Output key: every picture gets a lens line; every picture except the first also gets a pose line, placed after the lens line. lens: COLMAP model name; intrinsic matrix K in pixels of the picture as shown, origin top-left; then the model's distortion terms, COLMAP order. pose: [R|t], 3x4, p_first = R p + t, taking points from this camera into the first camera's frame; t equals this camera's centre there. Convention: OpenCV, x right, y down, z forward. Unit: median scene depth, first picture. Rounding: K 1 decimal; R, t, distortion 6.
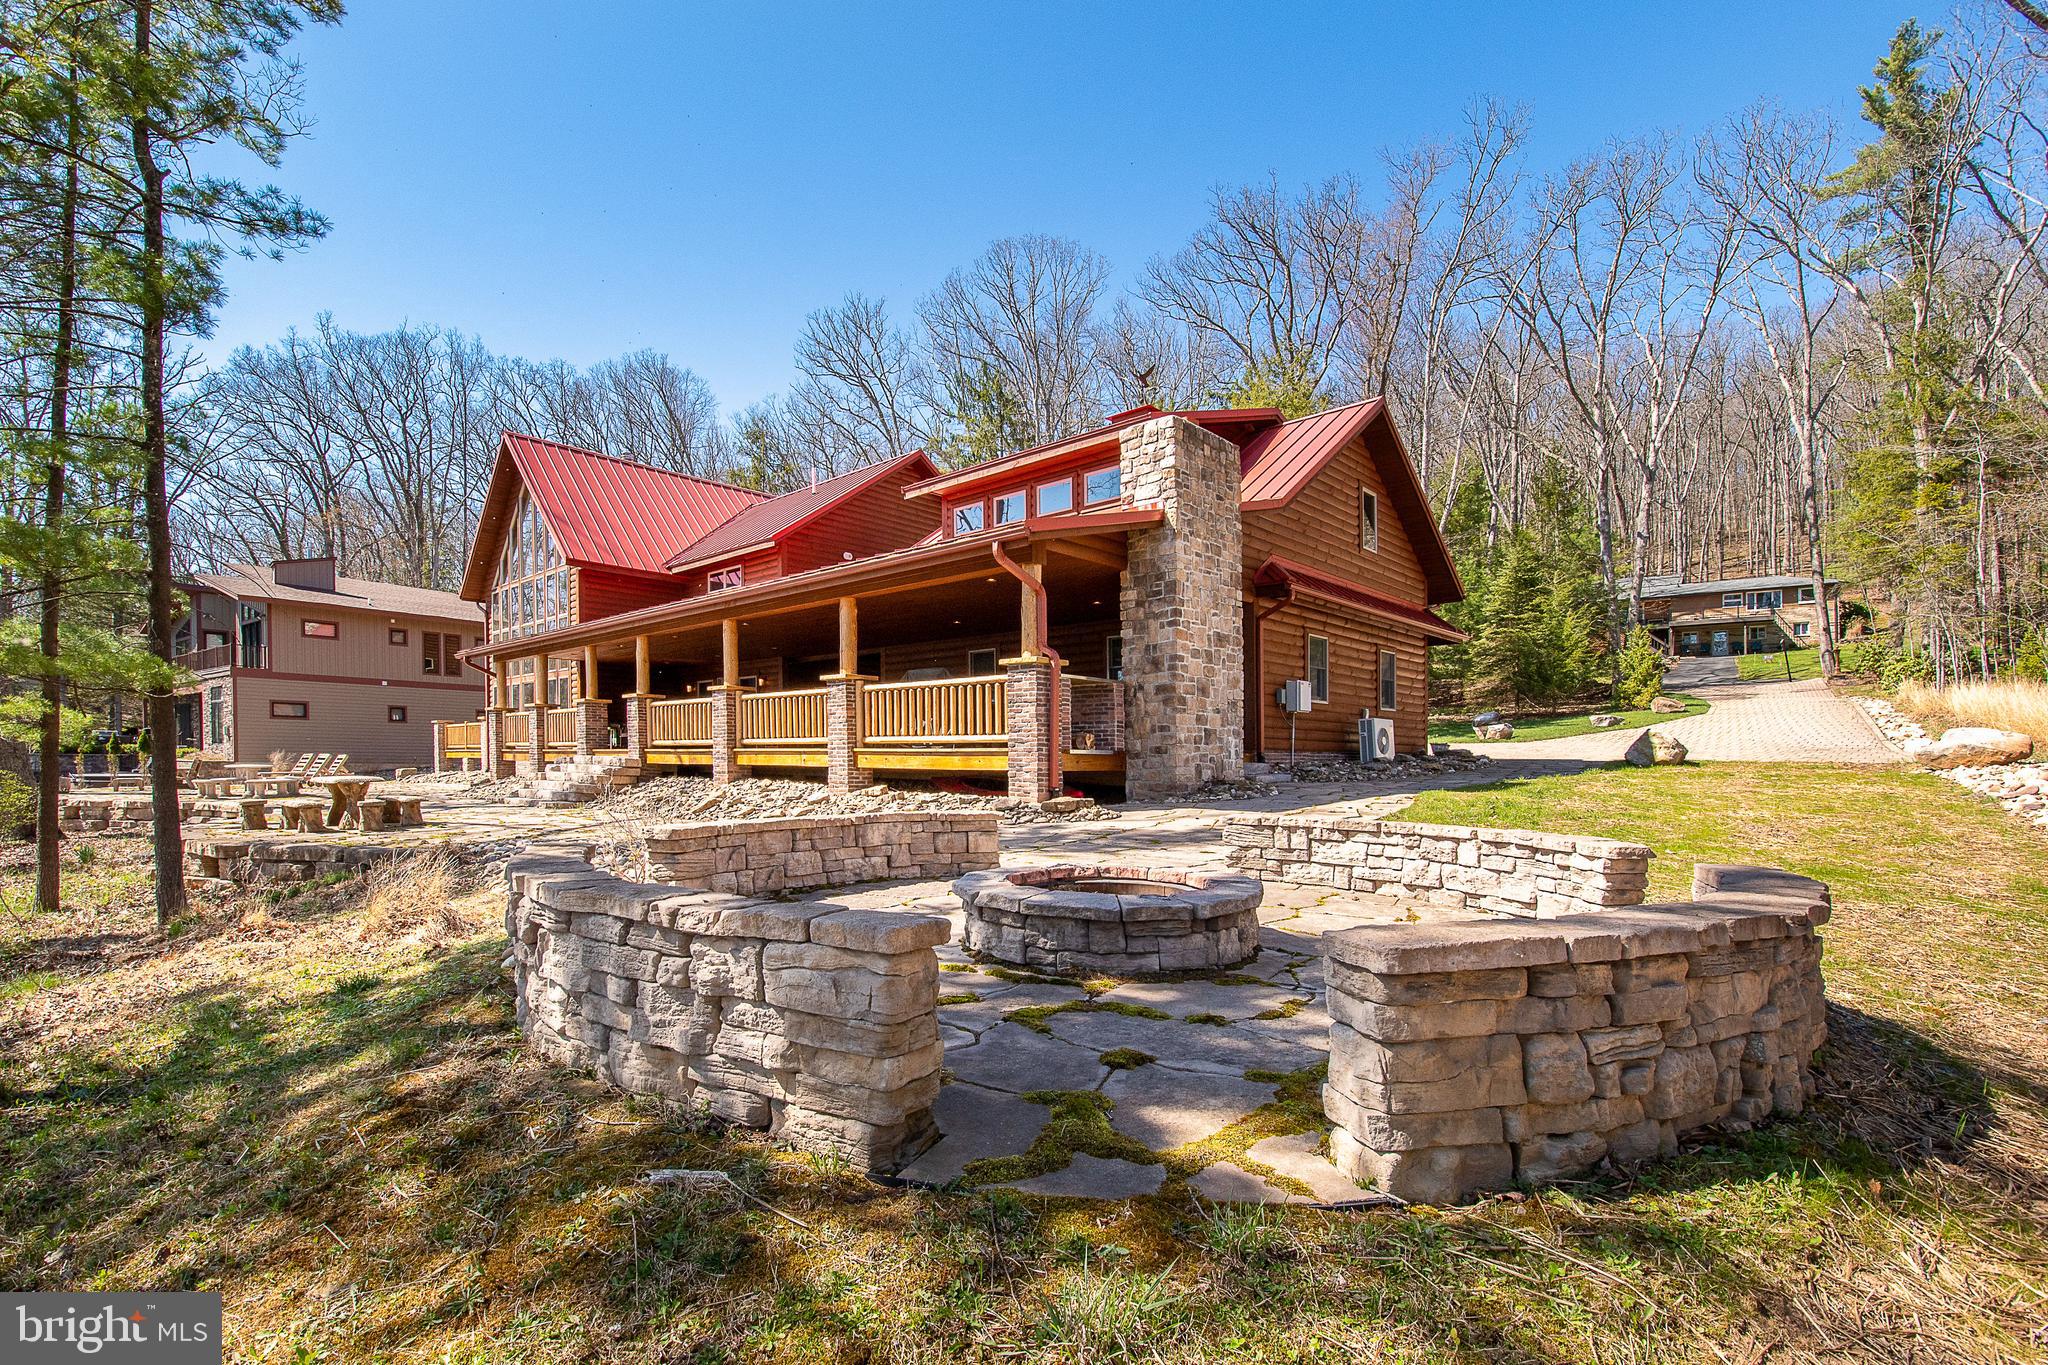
lens RADIAL K [[887.7, 0, 1023.7], [0, 887.7, 666.8], [0, 0, 1]] dist [-0.011412, 0.002246]
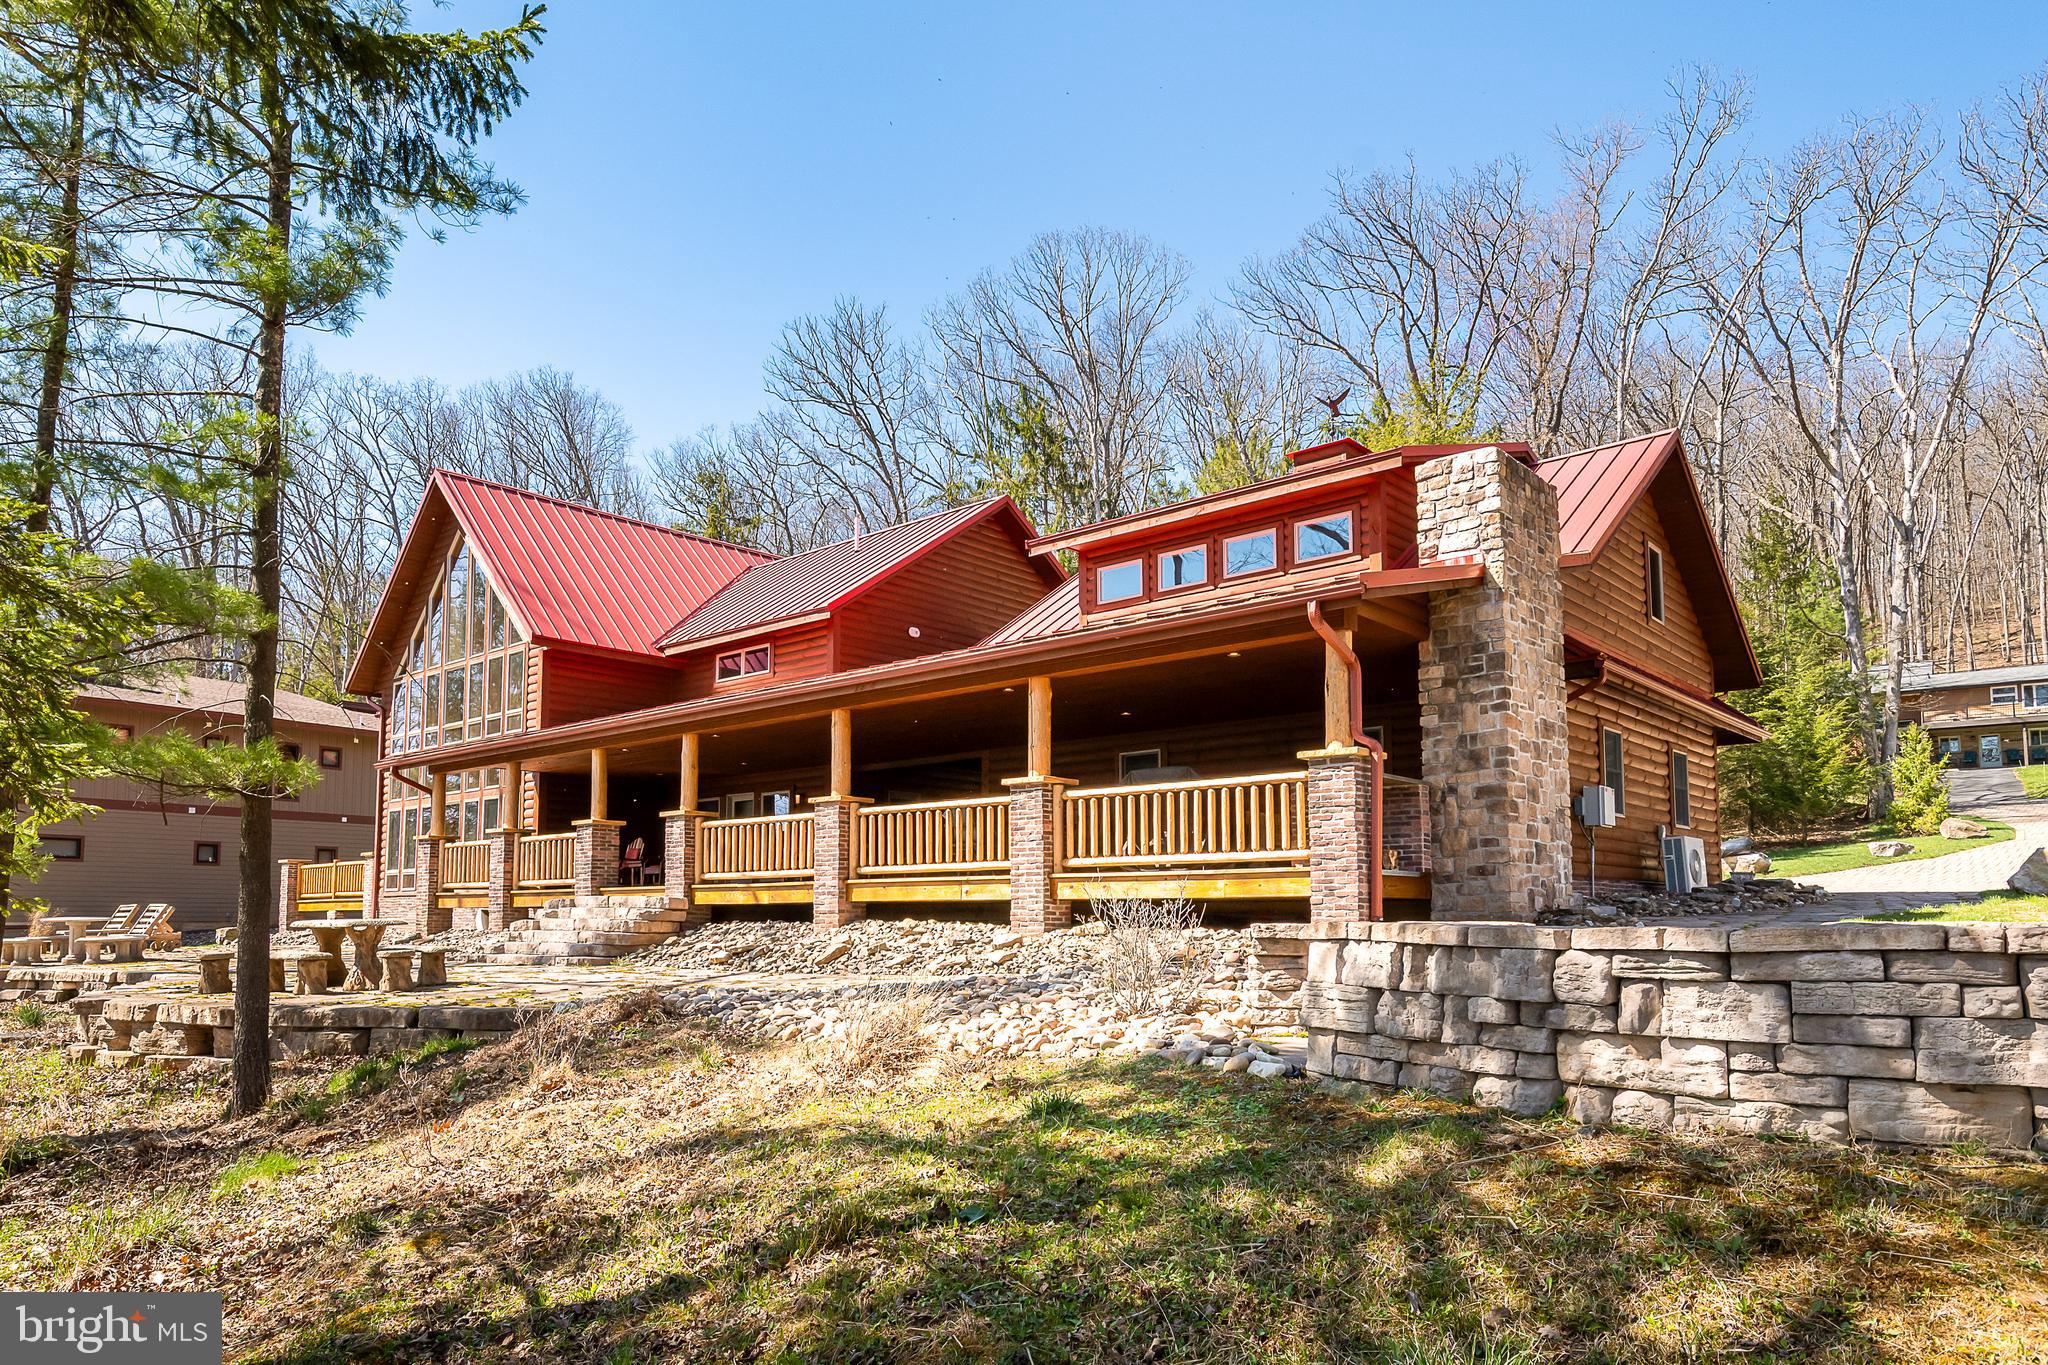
lens RADIAL K [[1198.4, 0, 1024.7], [0, 1198.4, 692.8], [0, 0, 1]] dist [0.001065, 0.002737]
pose [[0.999459, -0.000072, 0.032880, -0.125524], [0.002814, 0.996516, -0.083350, 0.011287], [-0.032759, 0.083397, 0.995978, -0.019064]]
